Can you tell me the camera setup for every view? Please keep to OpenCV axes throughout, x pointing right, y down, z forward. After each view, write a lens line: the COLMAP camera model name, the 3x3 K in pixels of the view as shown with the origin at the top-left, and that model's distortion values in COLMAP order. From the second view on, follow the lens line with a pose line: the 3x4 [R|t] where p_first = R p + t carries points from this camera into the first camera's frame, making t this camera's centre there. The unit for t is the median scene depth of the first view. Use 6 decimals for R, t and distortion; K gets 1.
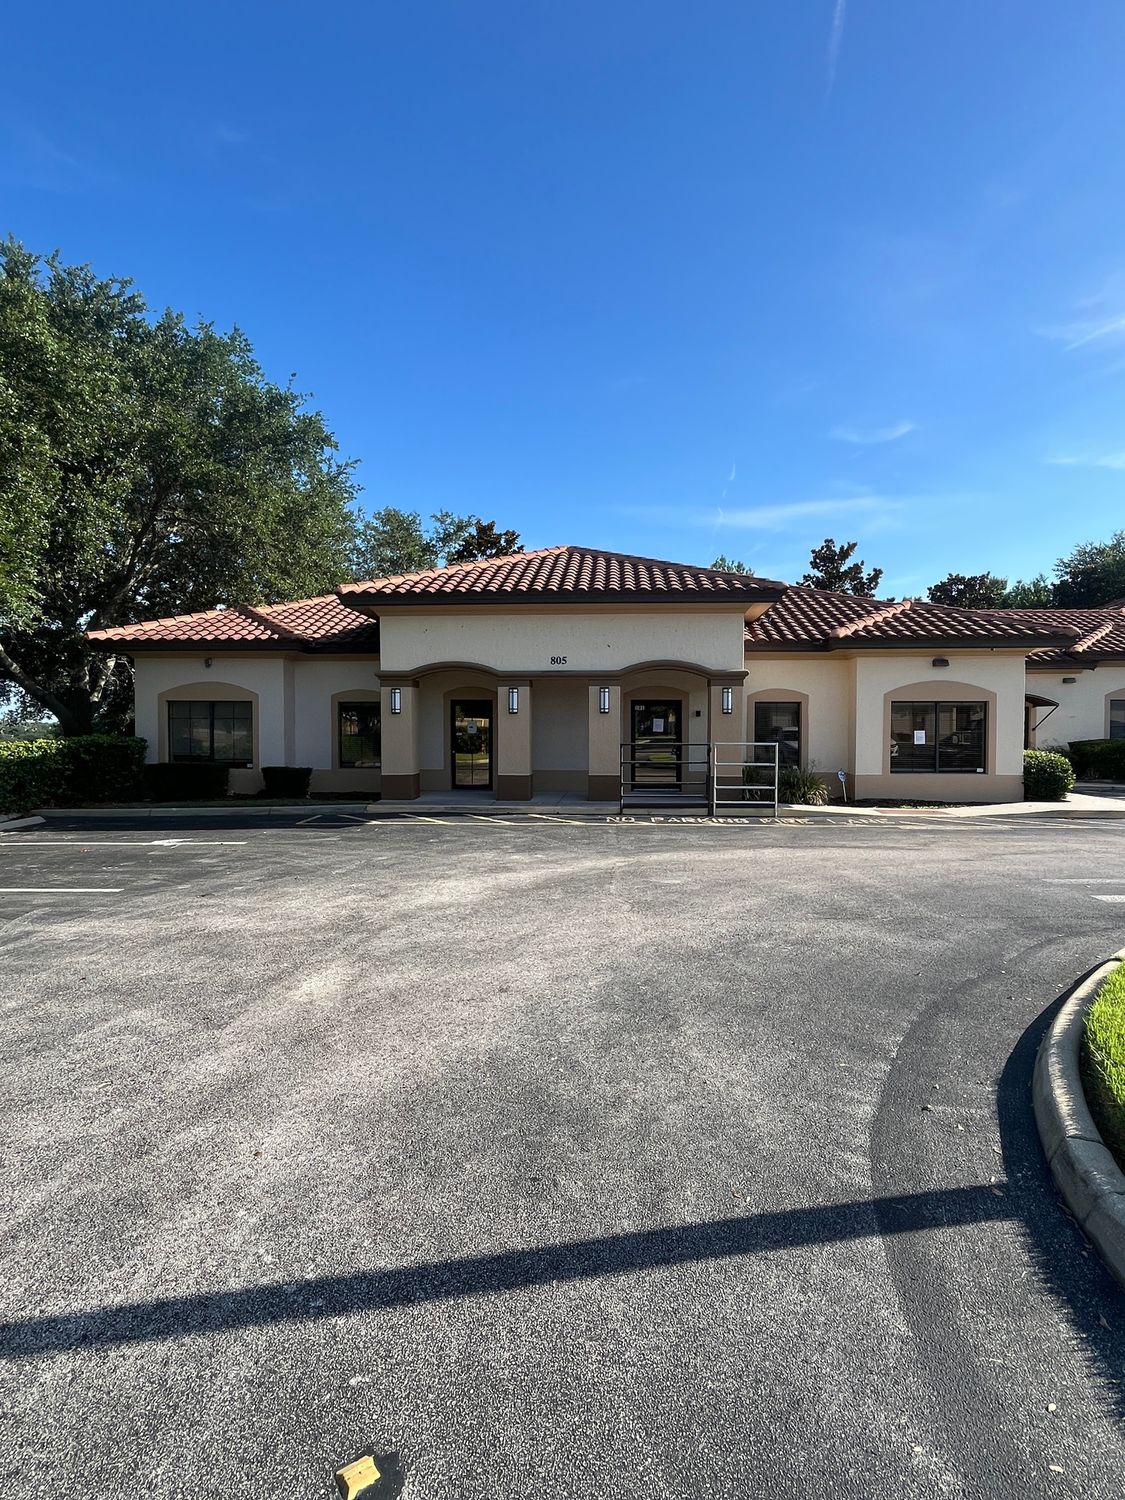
lens RADIAL K [[737.1, 0, 567.1], [0, 737.1, 748.7], [0, 0, 1]] dist [0.000839, 0.000207]
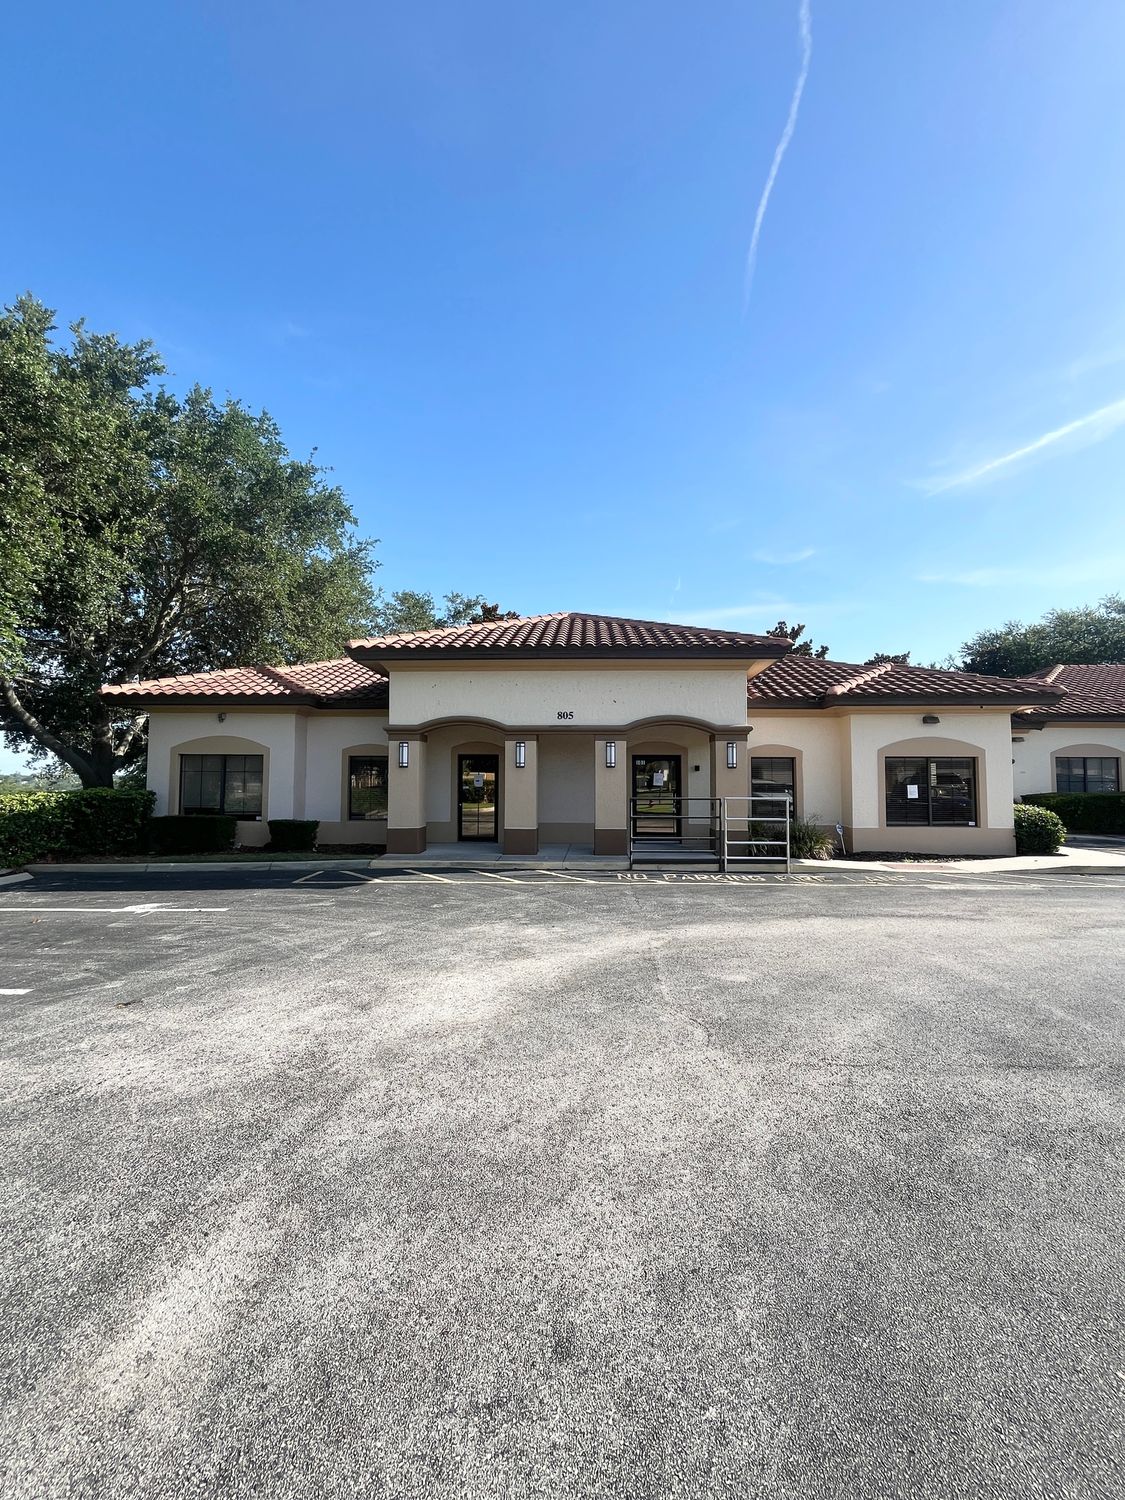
lens RADIAL K [[609.9, 0, 568.7], [0, 609.9, 749.1], [0, 0, 1]] dist [0.002716, -0.000287]
pose [[0.999728, 0.003196, 0.023096, -0.025412], [-0.001337, 0.996792, -0.080027, -0.005800], [-0.023277, 0.079974, 0.996525, 0.159421]]
